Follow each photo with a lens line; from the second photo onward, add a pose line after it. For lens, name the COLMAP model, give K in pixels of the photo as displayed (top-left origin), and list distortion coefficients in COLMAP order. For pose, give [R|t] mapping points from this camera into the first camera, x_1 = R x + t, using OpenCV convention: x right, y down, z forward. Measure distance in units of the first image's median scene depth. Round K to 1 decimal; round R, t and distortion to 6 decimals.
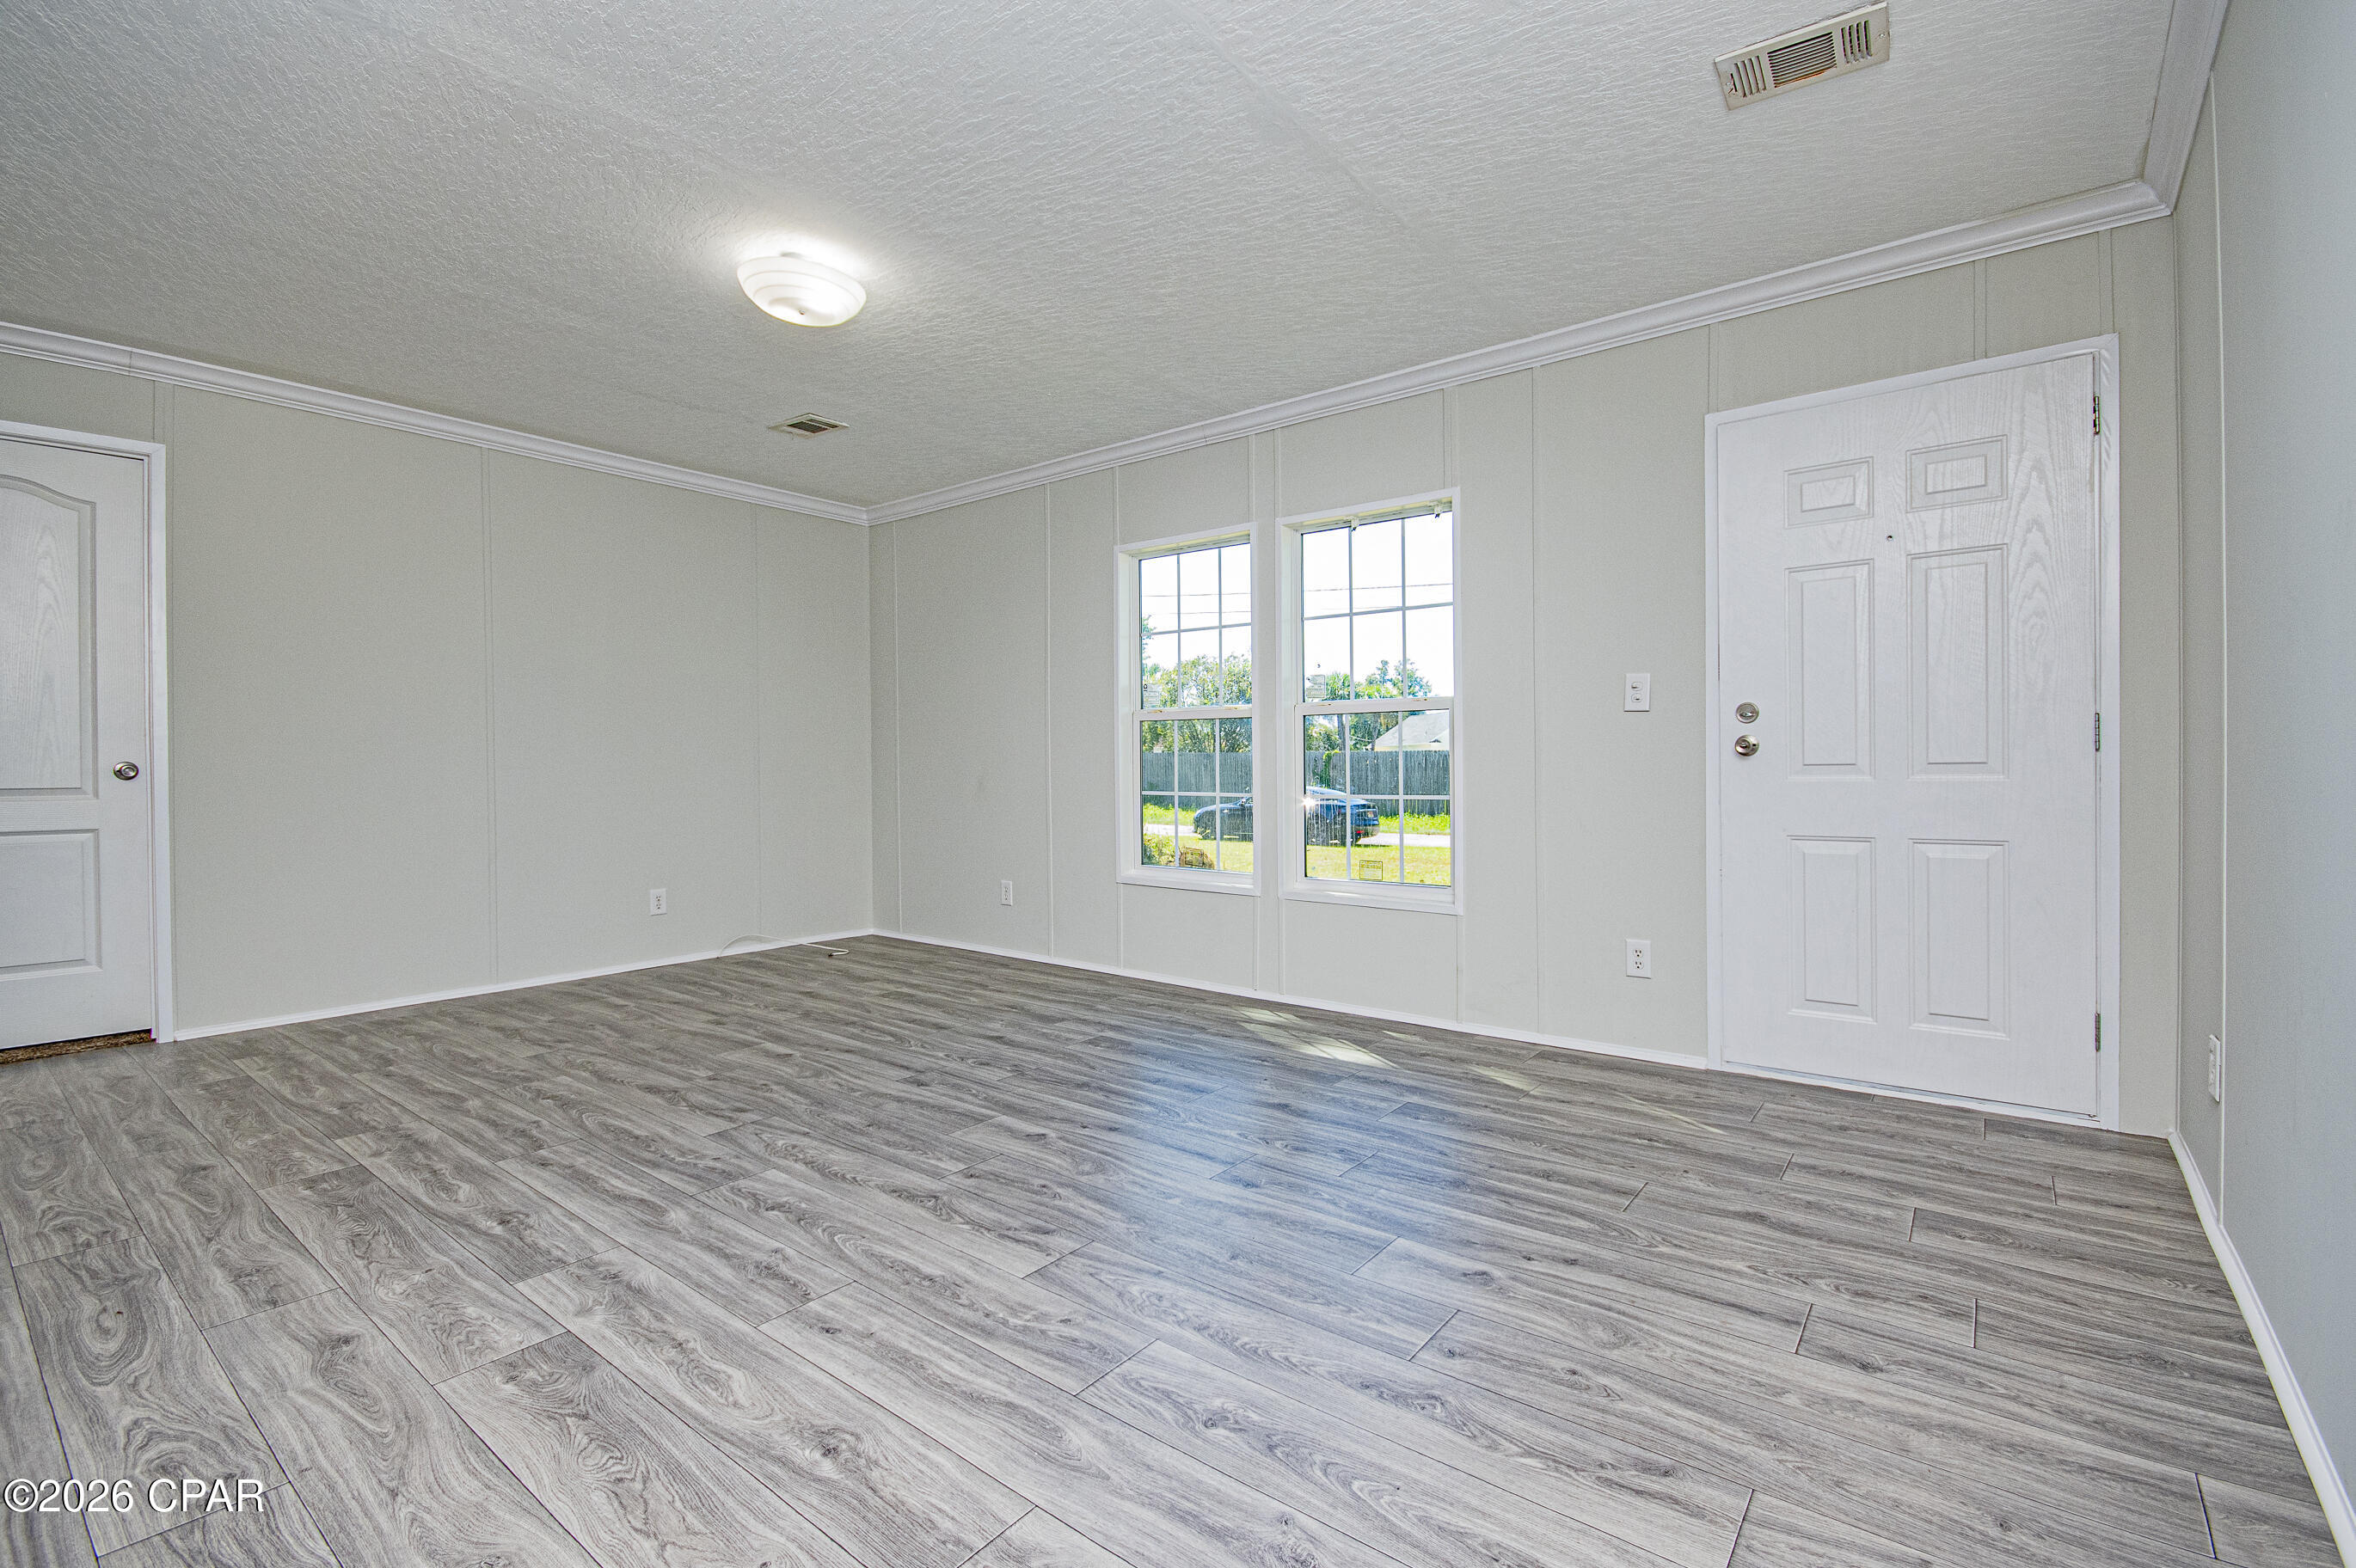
lens RADIAL K [[1027.3, 0, 1185.8], [0, 1027.3, 773.2], [0, 0, 1]] dist [-0.024831, 0.000266]
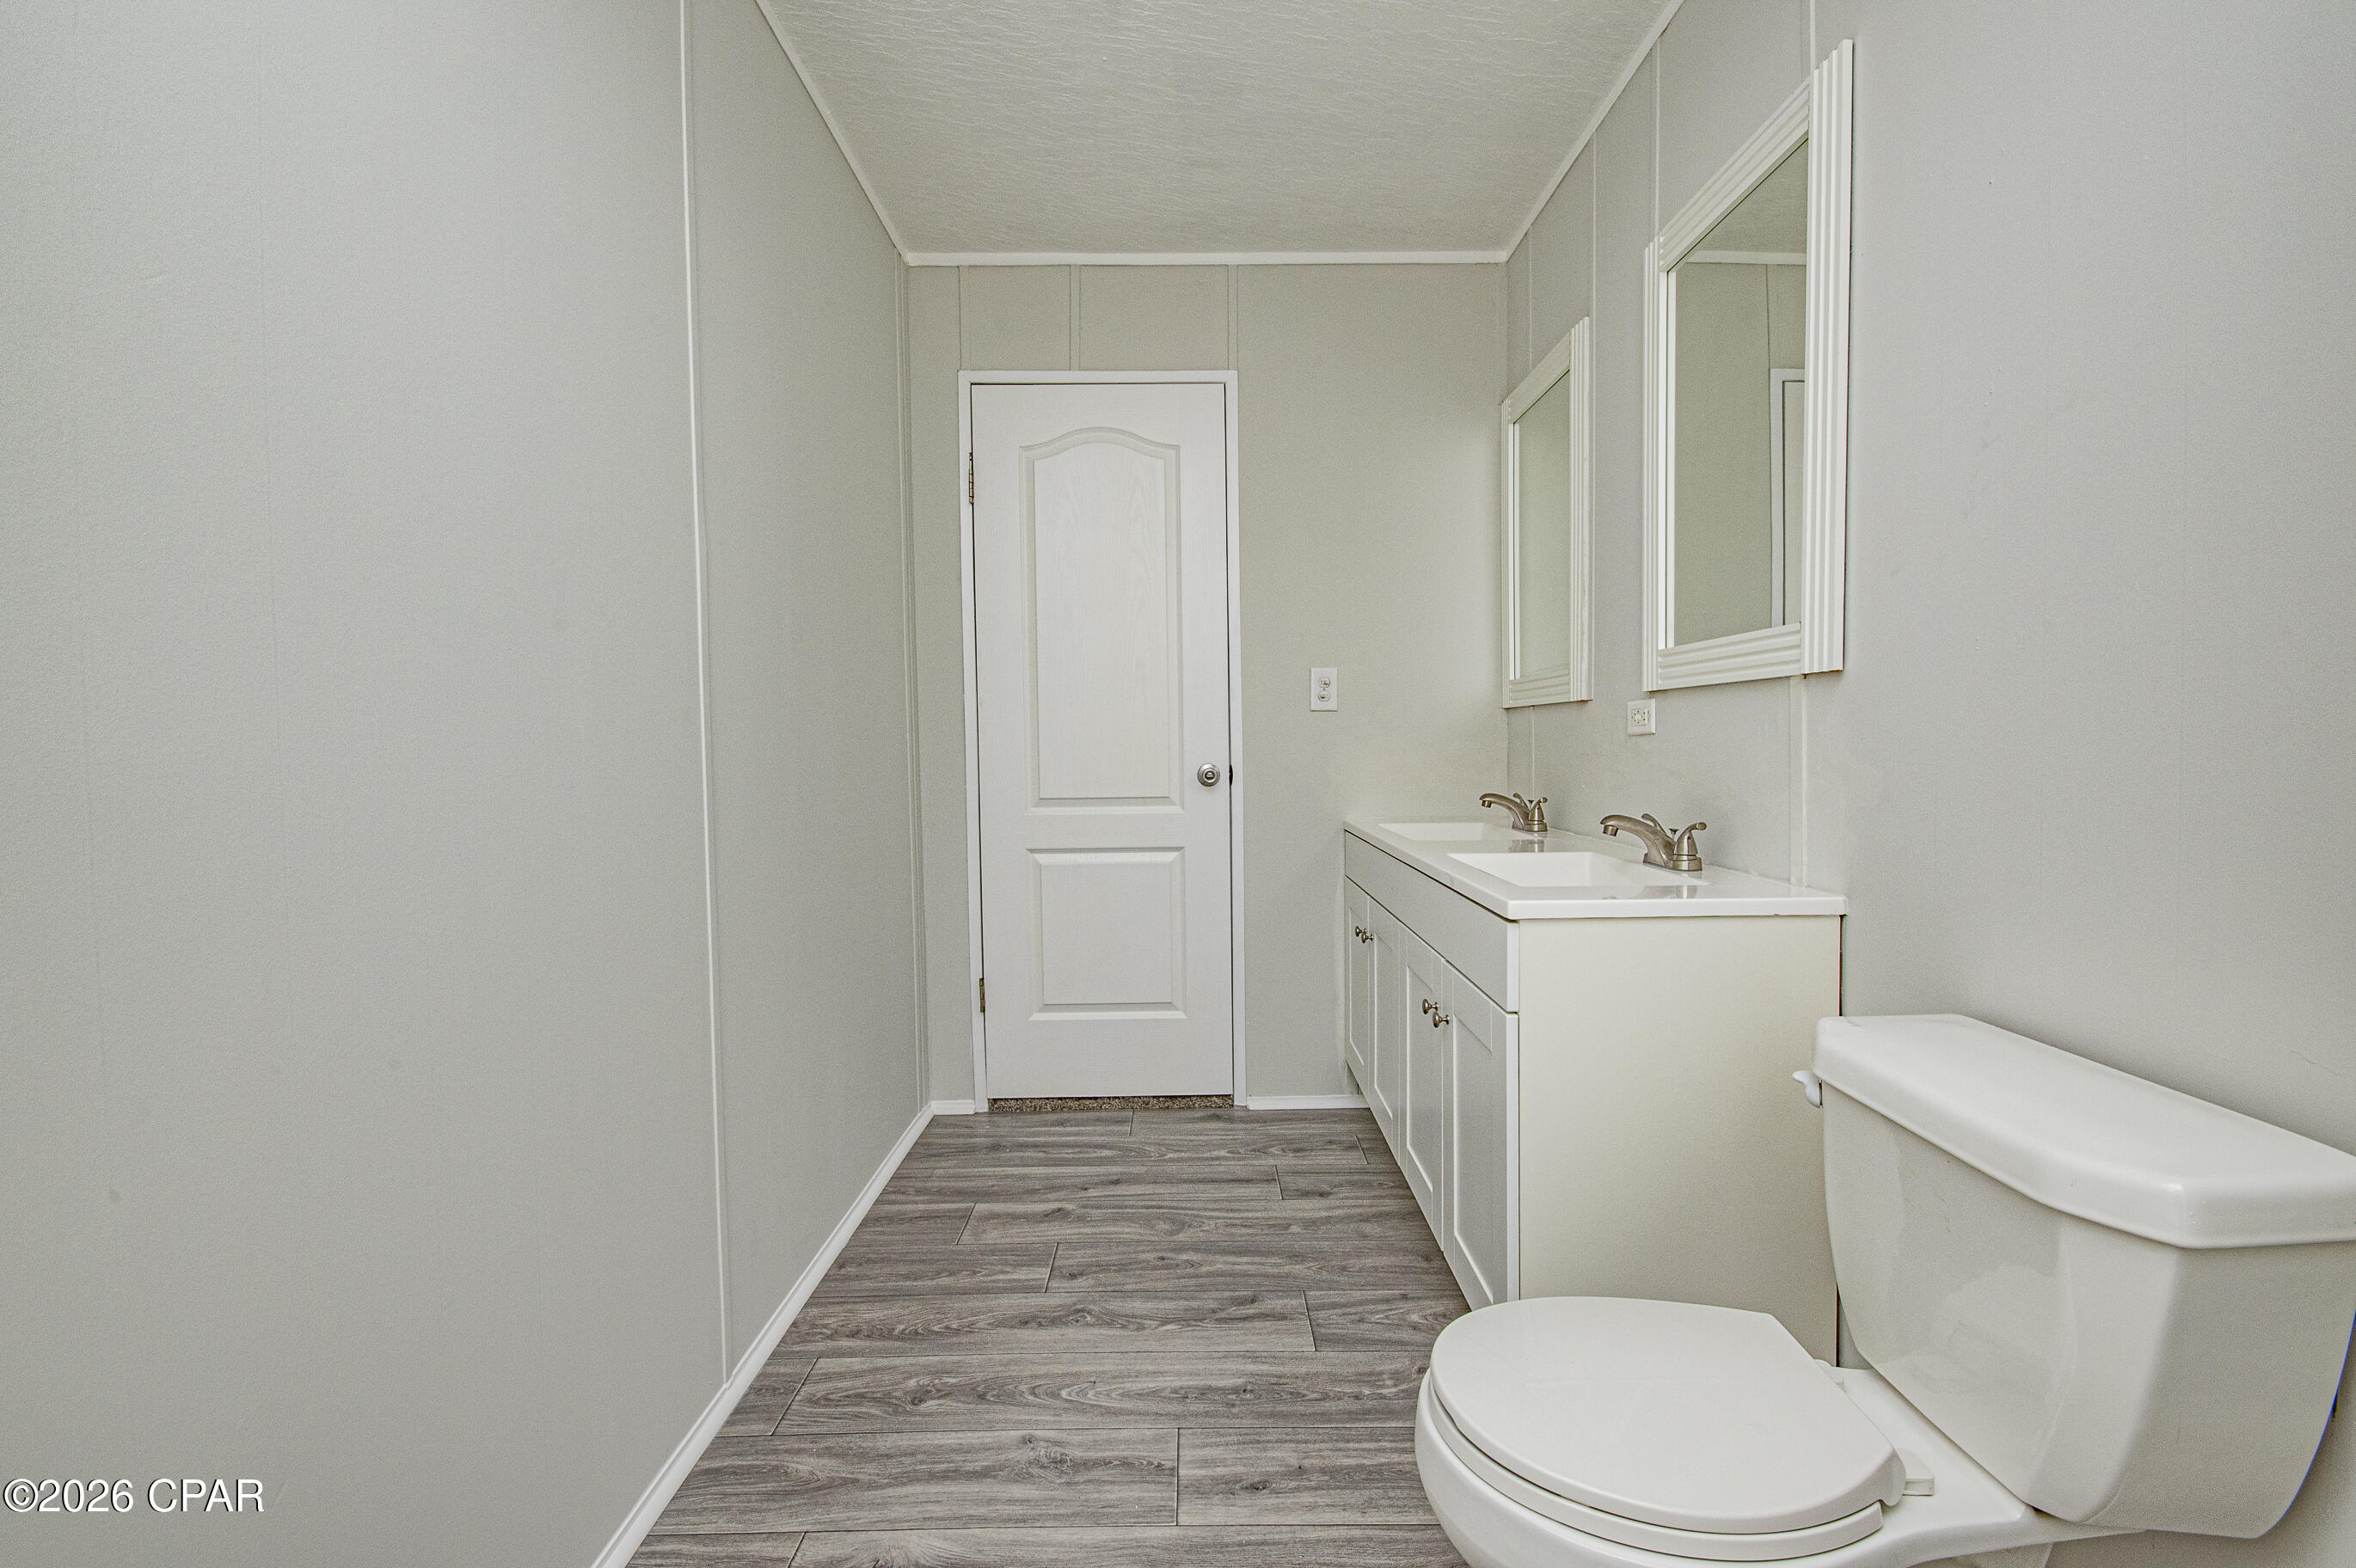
lens RADIAL K [[1018.7, 0, 1191.4], [0, 1018.7, 779.3], [0, 0, 1]] dist [0.015022, -0.014279]
pose [[0.783987, -0.021556, 0.620403, -0.362927], [0.007698, 0.999658, 0.025006, -0.053086], [-0.620729, -0.014828, 0.783885, -0.039519]]
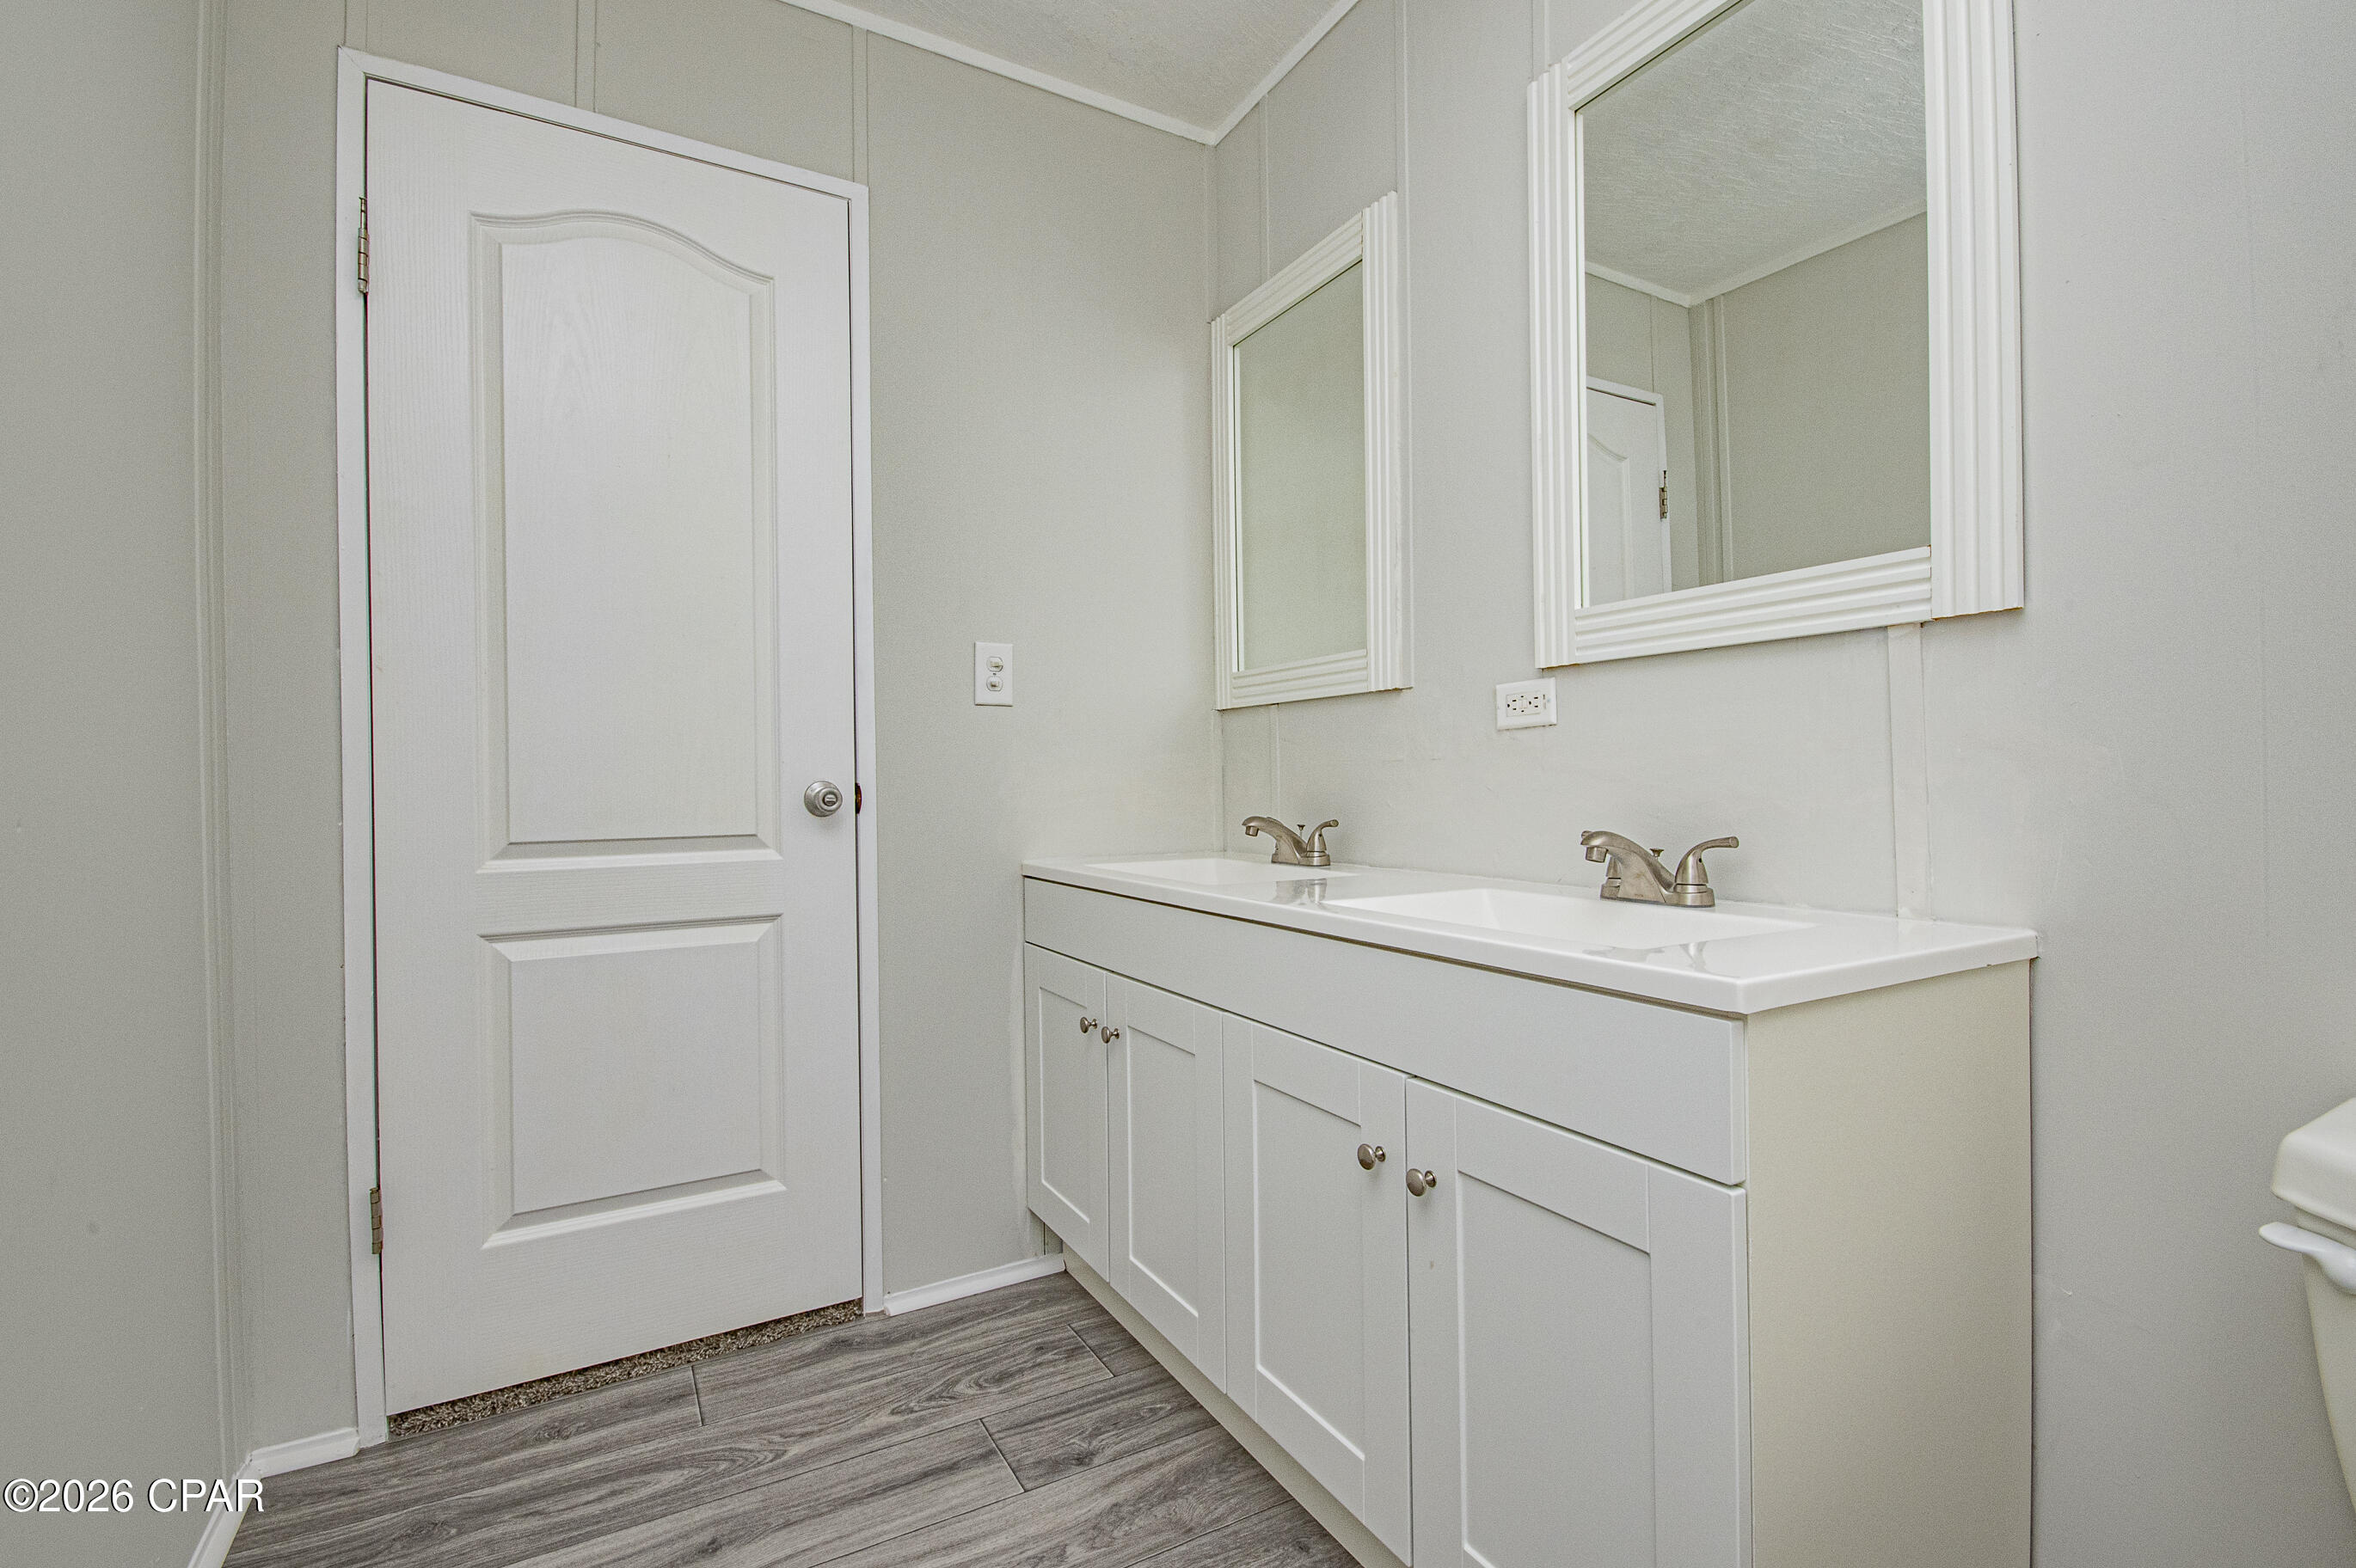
lens RADIAL K [[1048.7, 0, 1182.6], [0, 1048.7, 779.7], [0, 0, 1]] dist [0.019218, -0.015755]
pose [[0.382757, 0.006025, 0.923830, -0.171396], [0.013493, 0.999836, -0.012111, -0.018291], [-0.923751, 0.017101, 0.382612, 0.499814]]
